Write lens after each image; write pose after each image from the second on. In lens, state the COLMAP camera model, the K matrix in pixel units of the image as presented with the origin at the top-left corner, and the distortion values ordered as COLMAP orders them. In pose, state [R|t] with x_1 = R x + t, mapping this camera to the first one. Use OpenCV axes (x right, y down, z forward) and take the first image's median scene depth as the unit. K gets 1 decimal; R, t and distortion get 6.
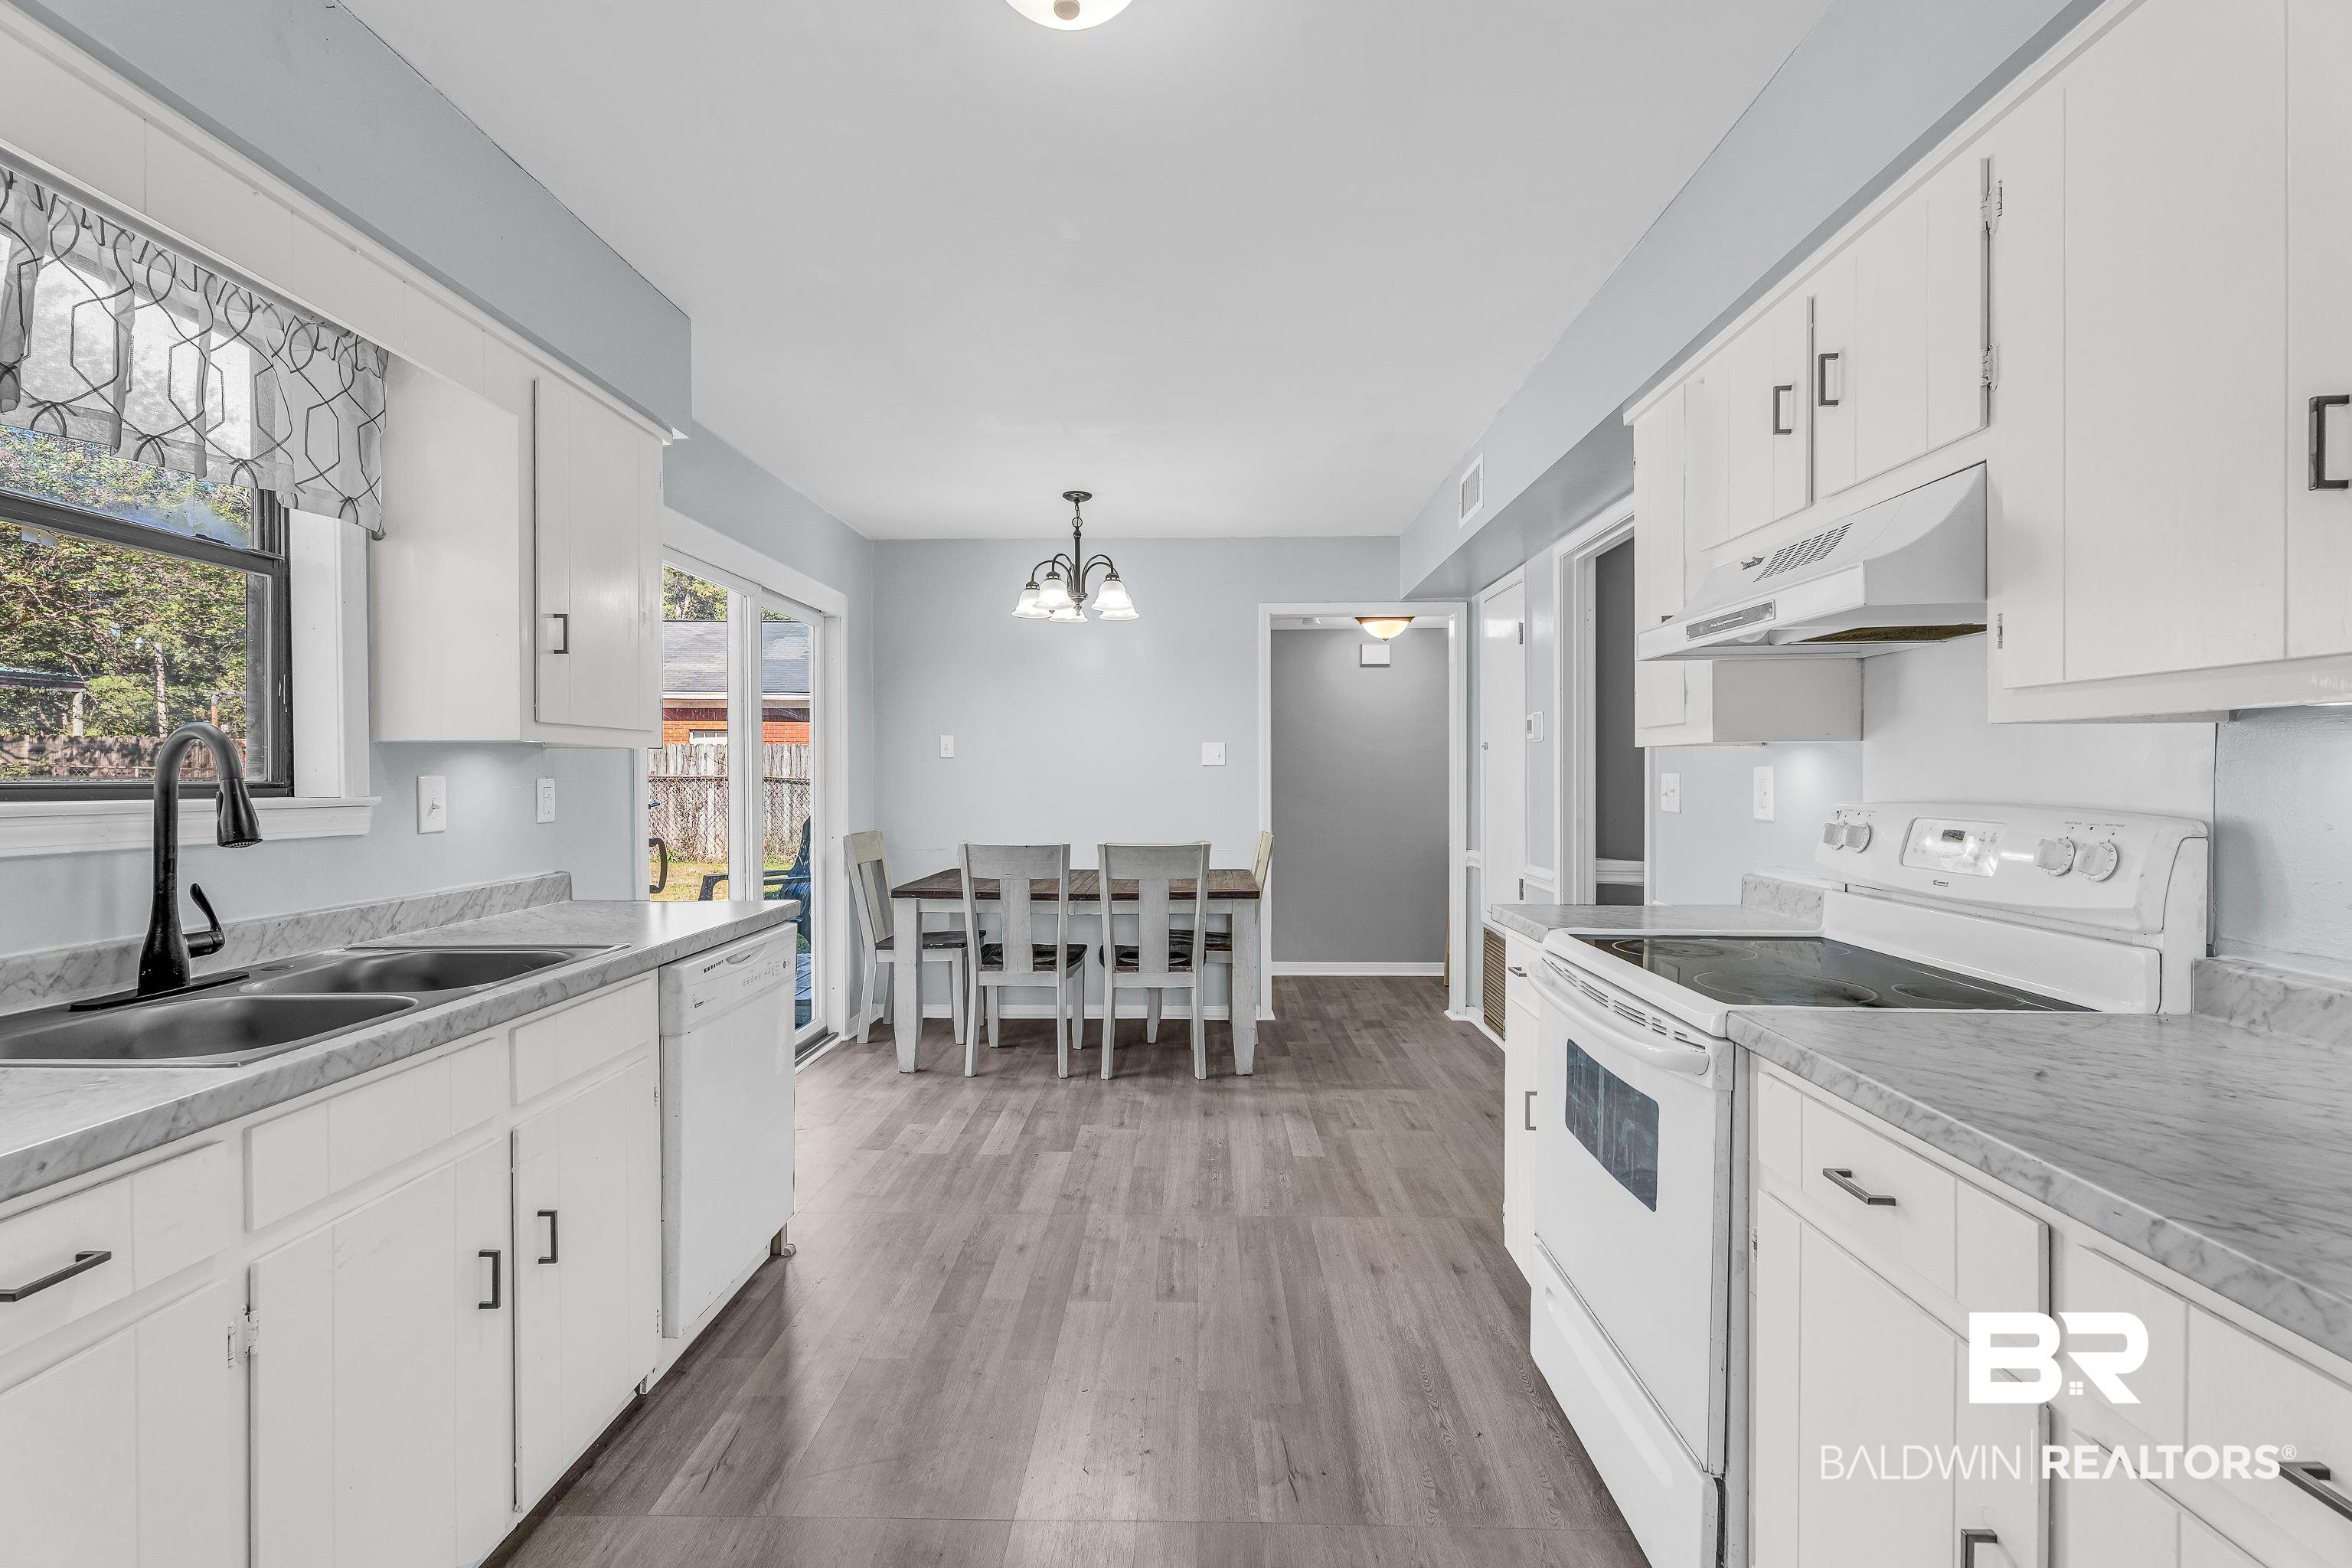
lens RADIAL K [[1065.3, 0, 1174.6], [0, 1065.3, 767.4], [0, 0, 1]] dist [-0.003095, -0.000793]
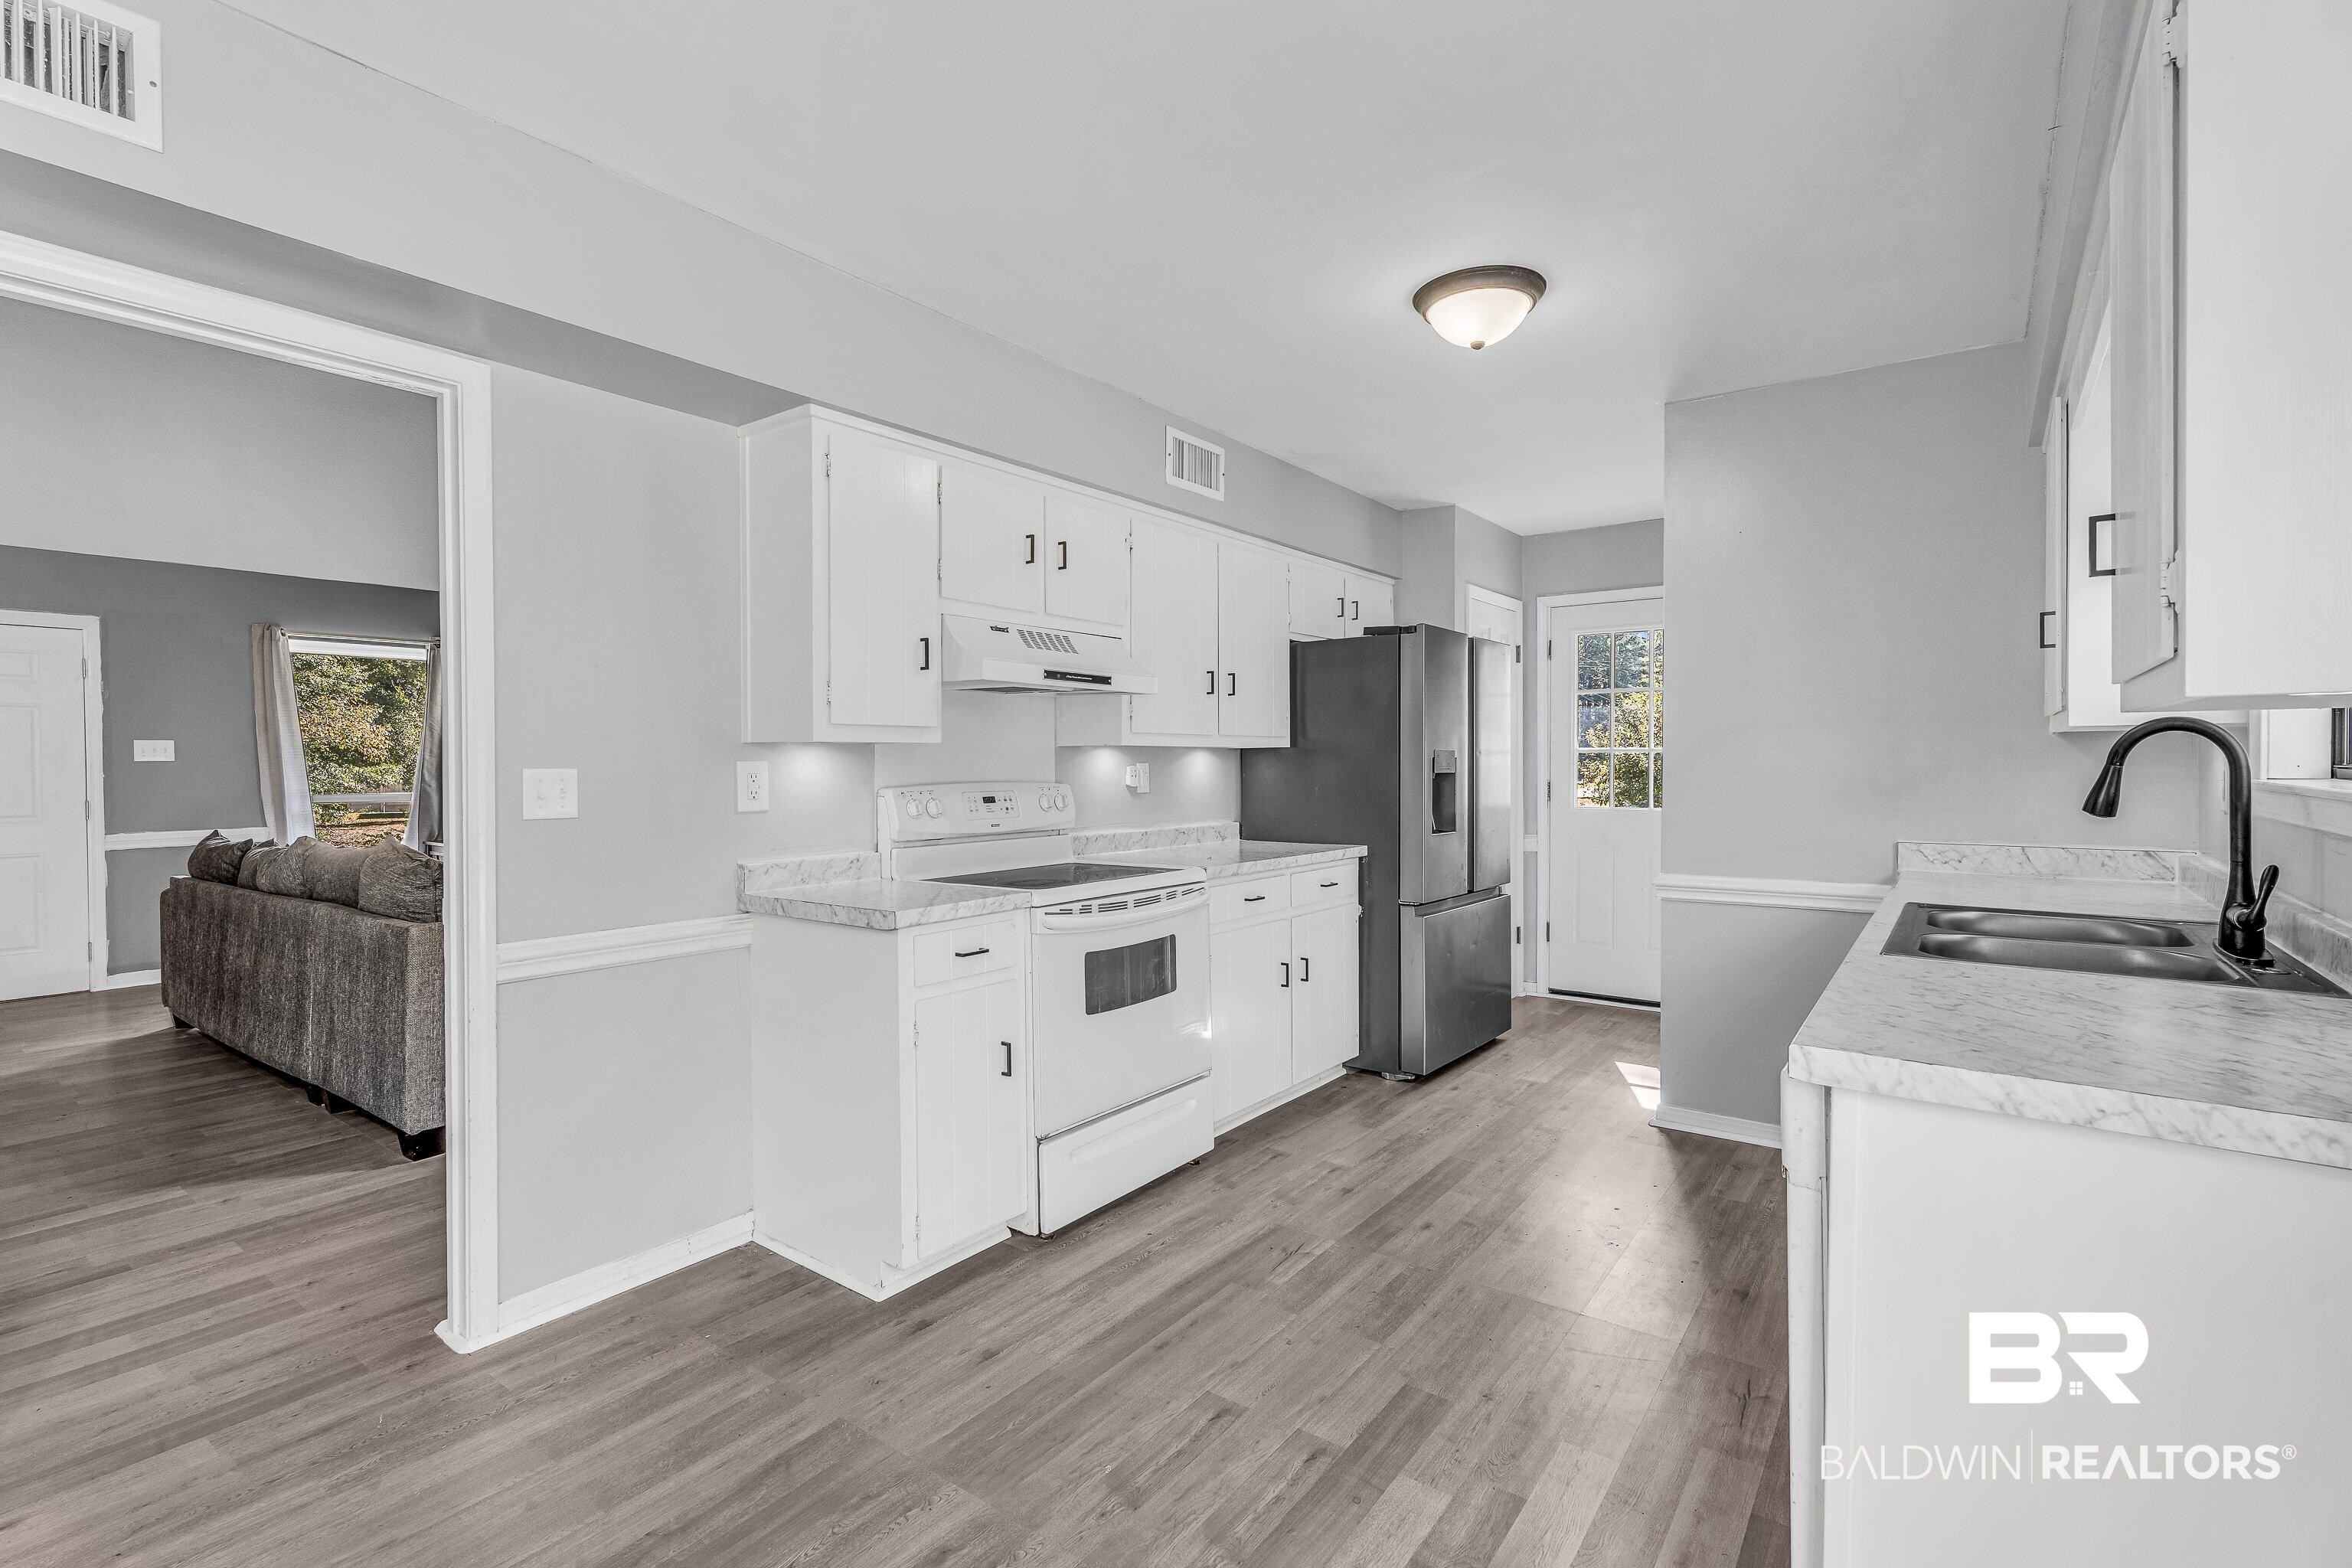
lens RADIAL K [[1065.3, 0, 1178.8], [0, 1065.3, 778.9], [0, 0, 1]] dist [-0.003095, -0.000793]
pose [[-0.817521, -0.002187, 0.575895, -0.517067], [0.003010, 0.999963, 0.008070, 0.011784], [-0.575891, 0.008331, -0.817484, 1.975898]]
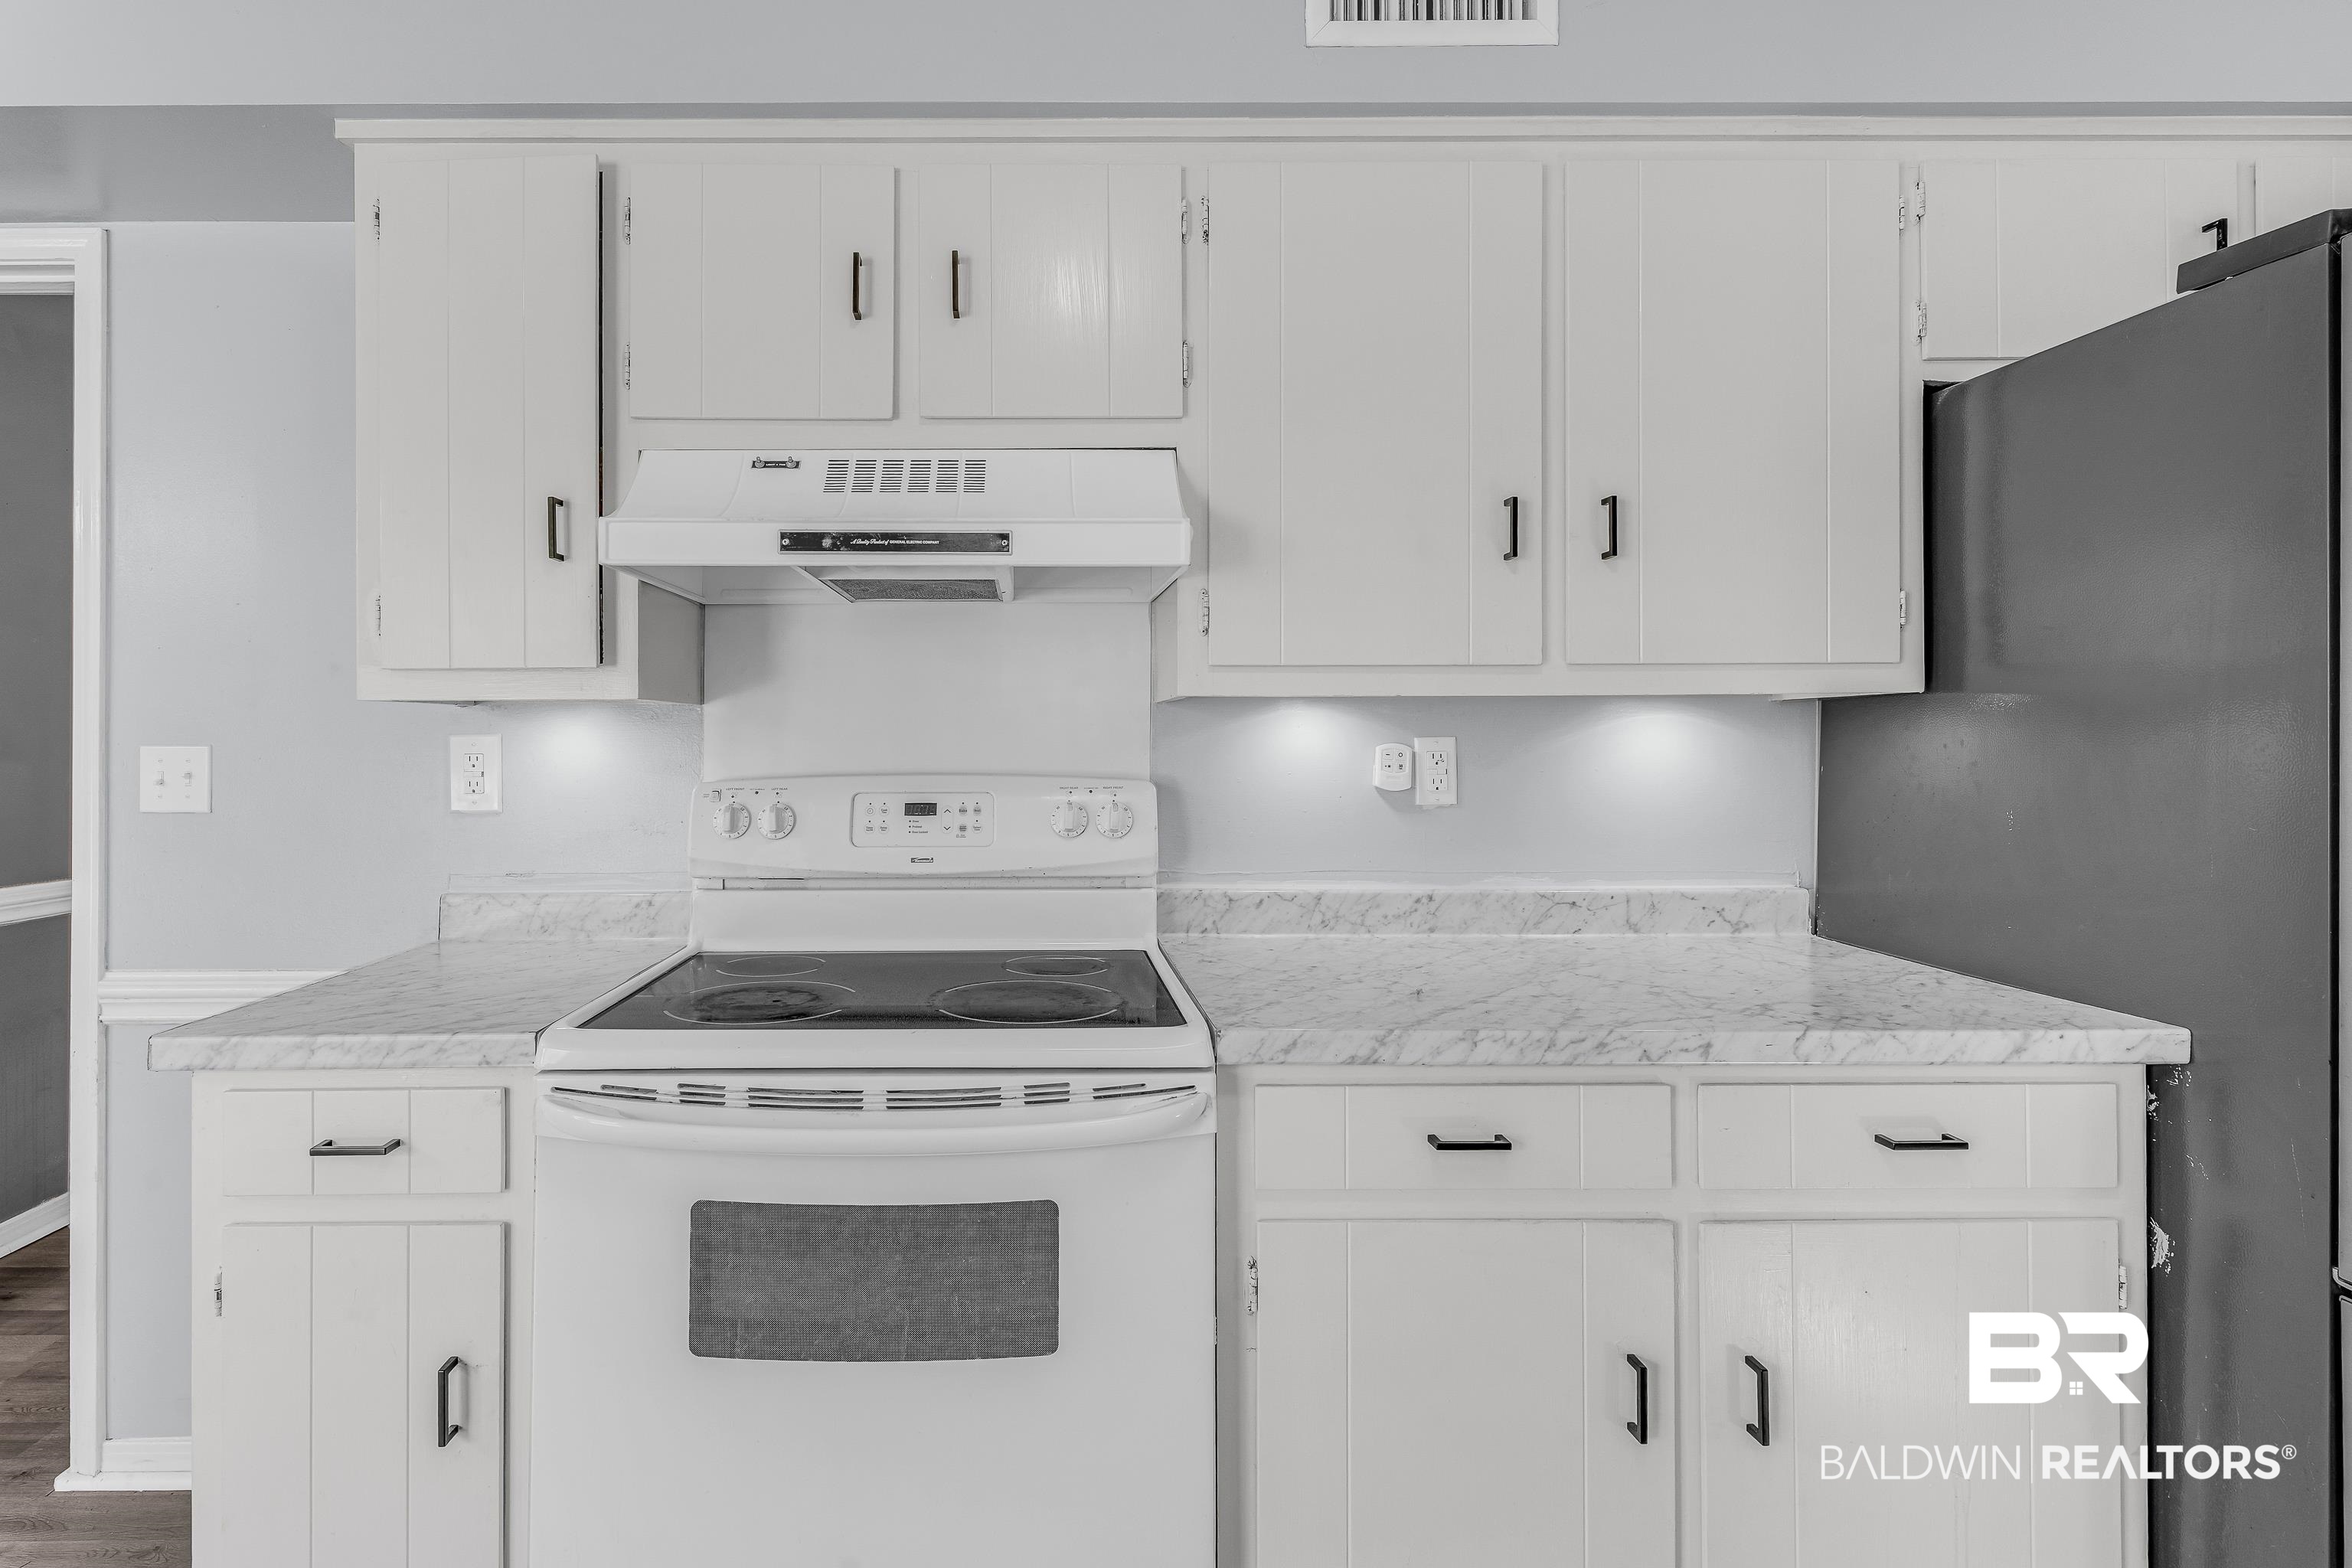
lens RADIAL K [[1065.3, 0, 1187.6], [0, 1065.3, 745.4], [0, 0, 1]] dist [-0.003095, -0.000793]
pose [[-0.034590, -0.003448, 0.999396, -0.195852], [-0.003296, 0.999989, 0.003336, 0.002571], [-0.999396, -0.003178, -0.034601, 0.669271]]
